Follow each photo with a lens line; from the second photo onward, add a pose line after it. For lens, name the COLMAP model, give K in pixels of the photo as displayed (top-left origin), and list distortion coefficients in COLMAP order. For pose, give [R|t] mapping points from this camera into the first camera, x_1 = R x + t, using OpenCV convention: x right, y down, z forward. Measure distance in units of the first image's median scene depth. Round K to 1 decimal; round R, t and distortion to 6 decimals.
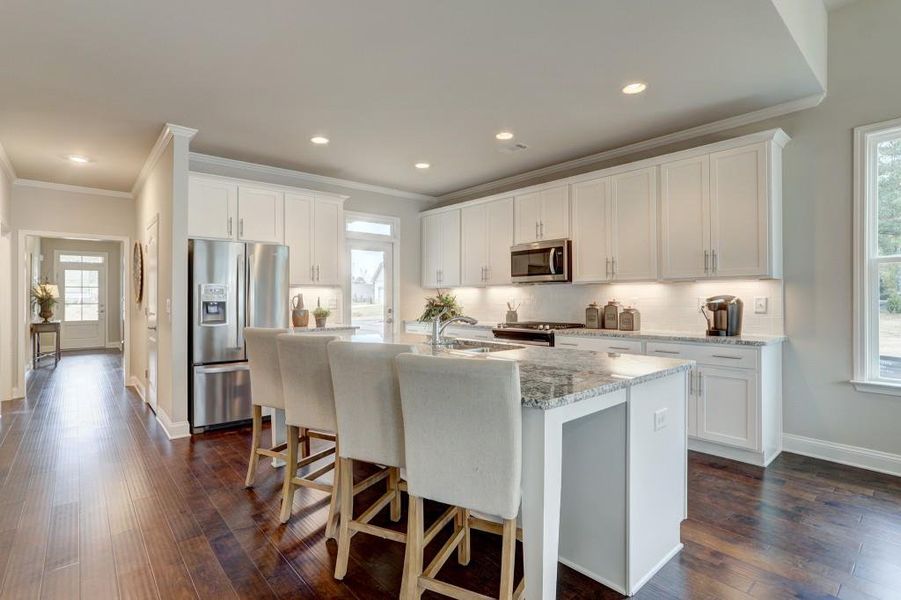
lens RADIAL K [[434.0, 0, 440.0], [0, 434.0, 296.7], [0, 0, 1]] dist [-0.053733, 0.029927]
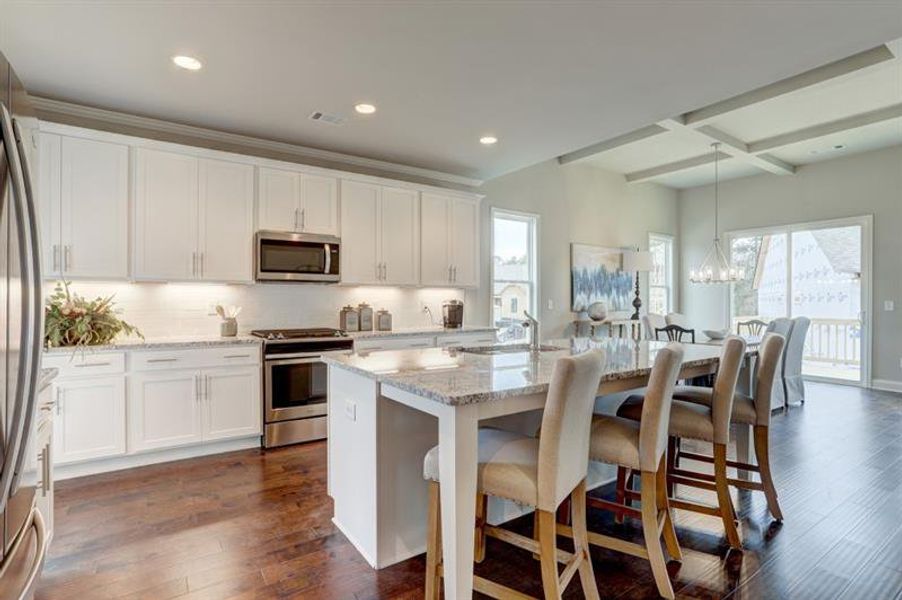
lens RADIAL K [[434.5, 0, 440.5], [0, 434.5, 296.7], [0, 0, 1]] dist [-0.053733, 0.029927]
pose [[0.134953, 0.012758, 0.990770, -0.585248], [-0.001683, 0.999919, -0.012646, 0.006082], [-0.990851, 0.000039, 0.134964, 0.651298]]
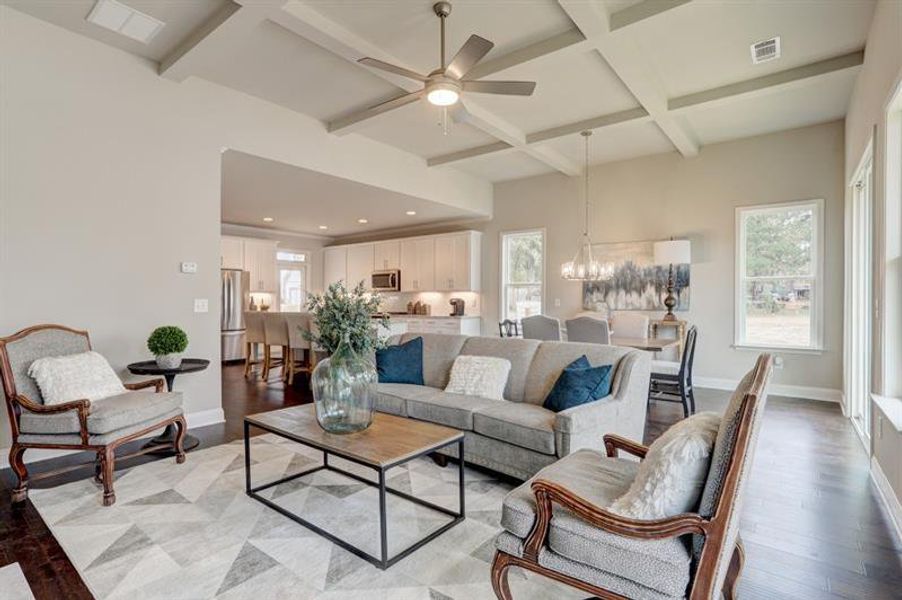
lens RADIAL K [[434.5, 0, 440.5], [0, 434.5, 296.7], [0, 0, 1]] dist [-0.053733, 0.029927]
pose [[0.980258, 0.005646, 0.197643, 0.092814], [-0.004446, 0.999969, -0.006513, 0.003616], [-0.197673, 0.005506, 0.980252, -0.975824]]
